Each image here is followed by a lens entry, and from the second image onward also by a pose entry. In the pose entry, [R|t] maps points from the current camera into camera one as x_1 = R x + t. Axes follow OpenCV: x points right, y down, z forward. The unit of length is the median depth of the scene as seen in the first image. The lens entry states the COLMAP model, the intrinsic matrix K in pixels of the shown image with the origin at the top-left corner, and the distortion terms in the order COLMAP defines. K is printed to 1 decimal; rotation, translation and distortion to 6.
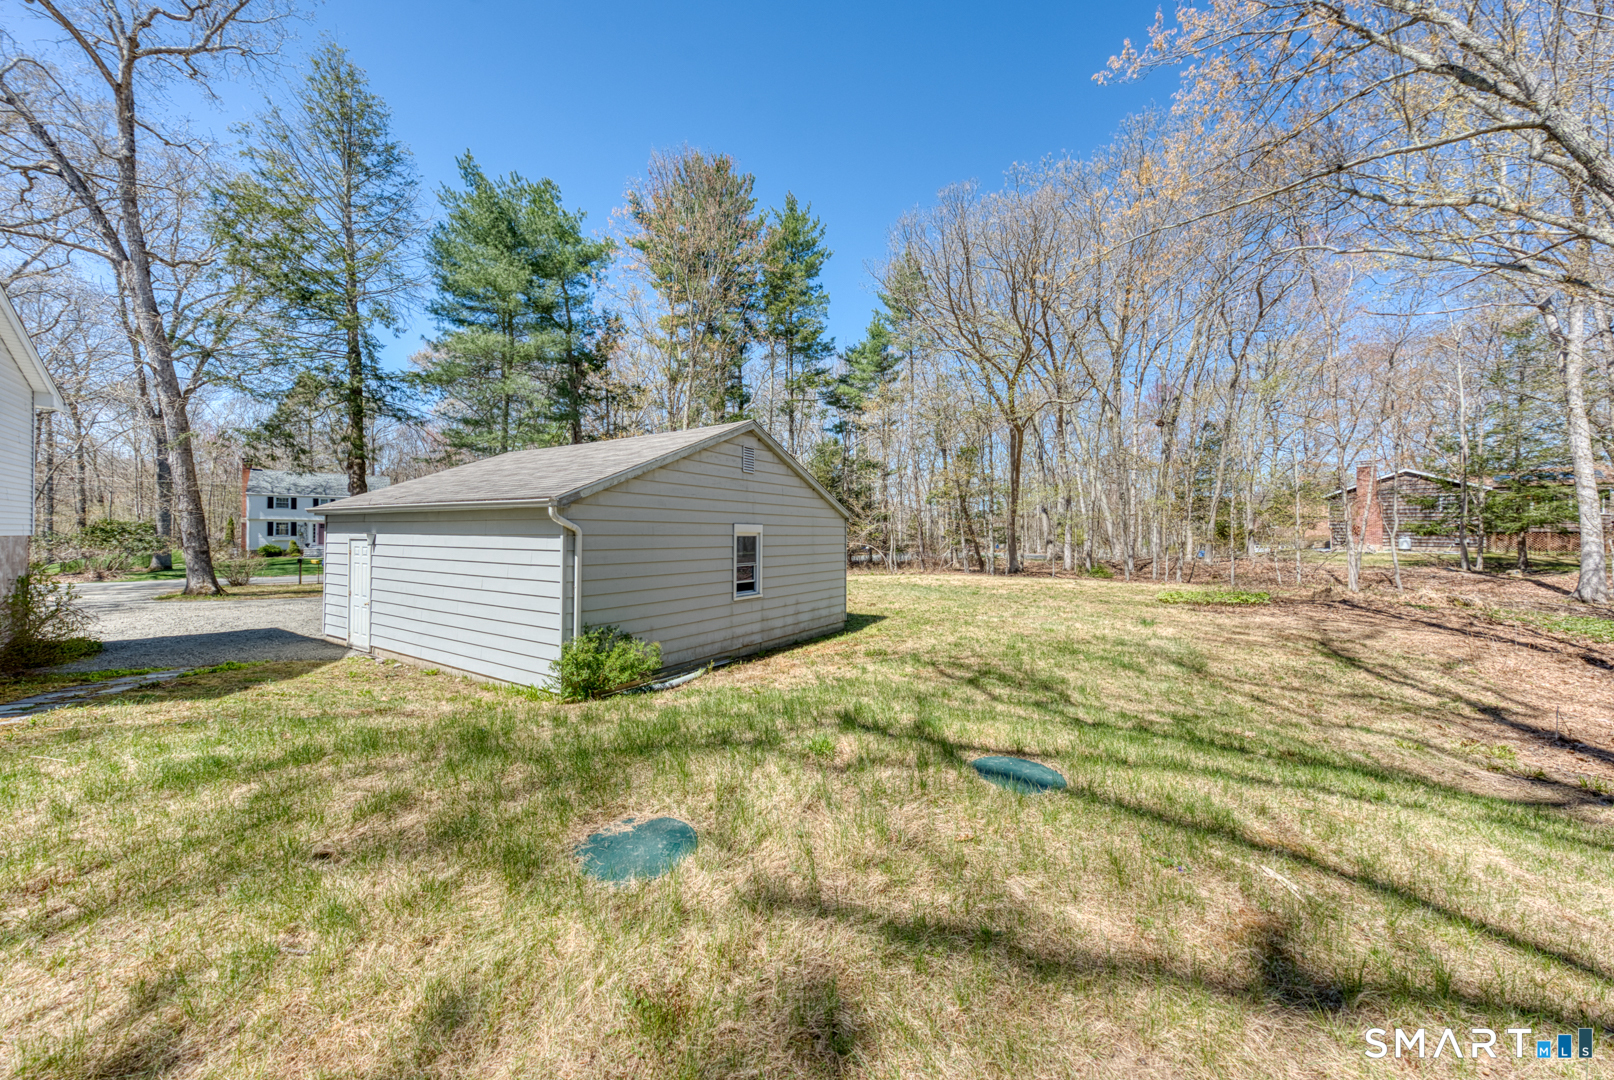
lens RADIAL K [[542.9, 0, 794.9], [0, 542.9, 523.7], [0, 0, 1]] dist [0.016273, -0.000050]
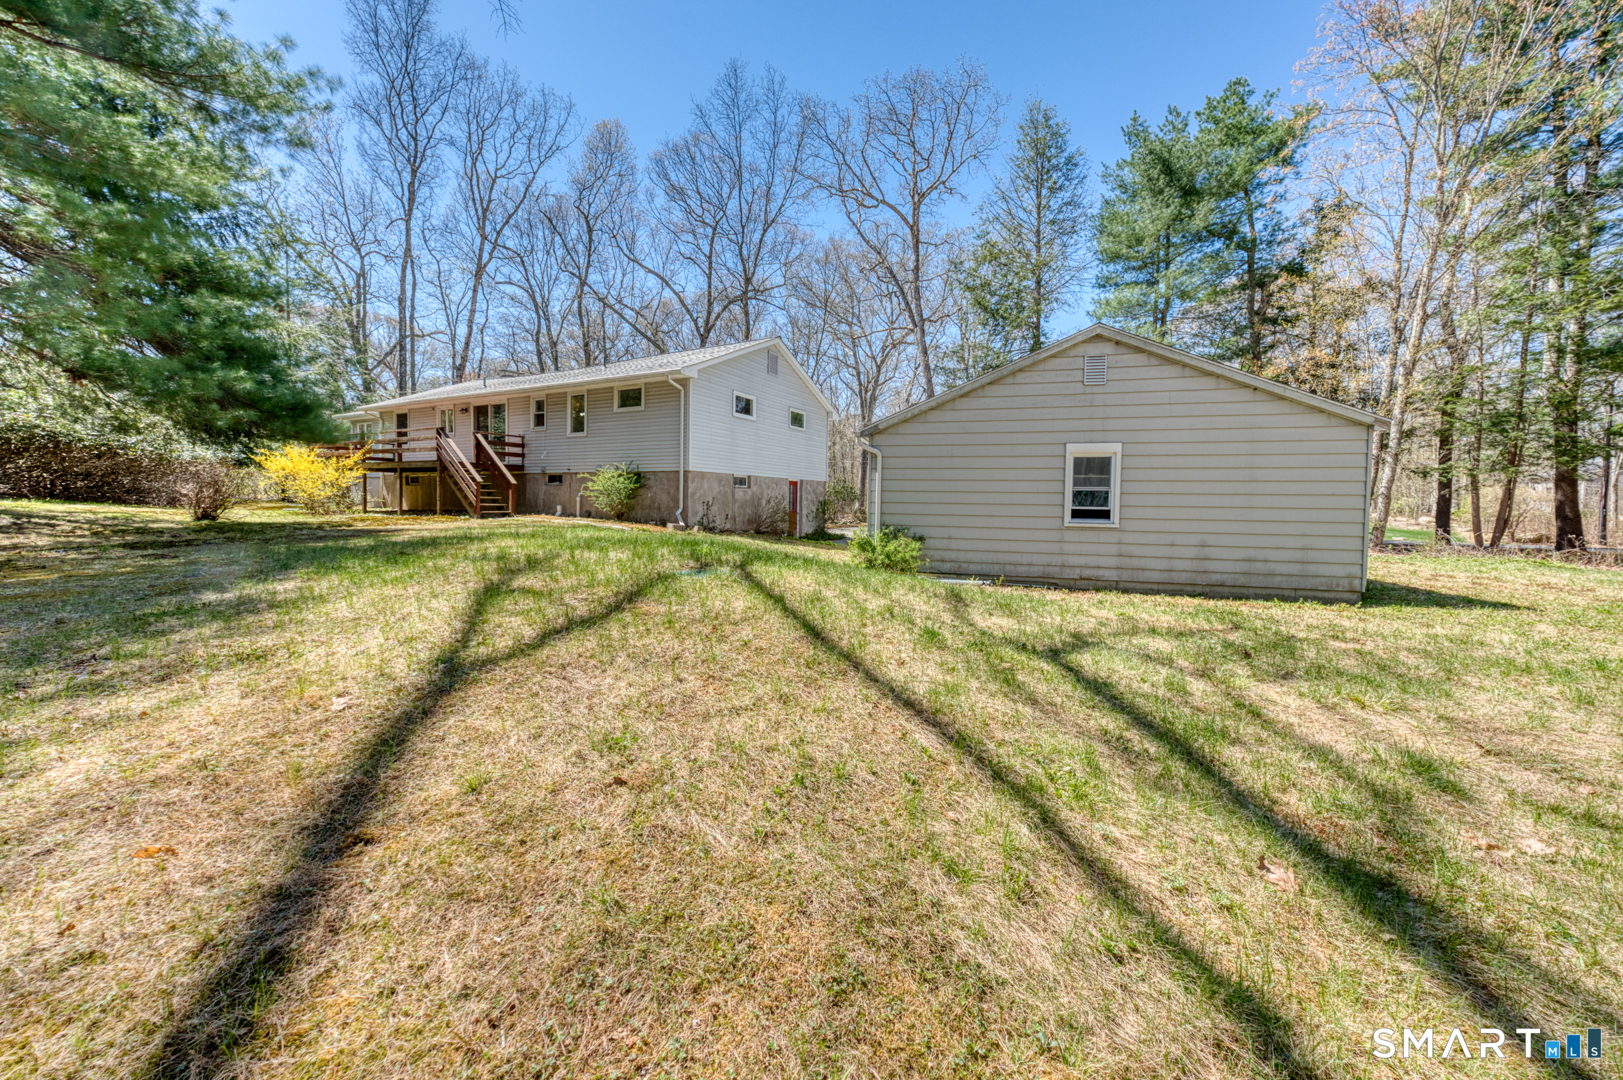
lens RADIAL K [[557.5, 0, 810.4], [0, 557.5, 515.3], [0, 0, 1]] dist [0.001917, -0.000051]
pose [[0.326124, 0.030579, -0.944832, 0.431098], [0.002575, 0.999444, 0.033235, 0.059412], [0.945323, -0.013272, 0.325864, 0.182099]]
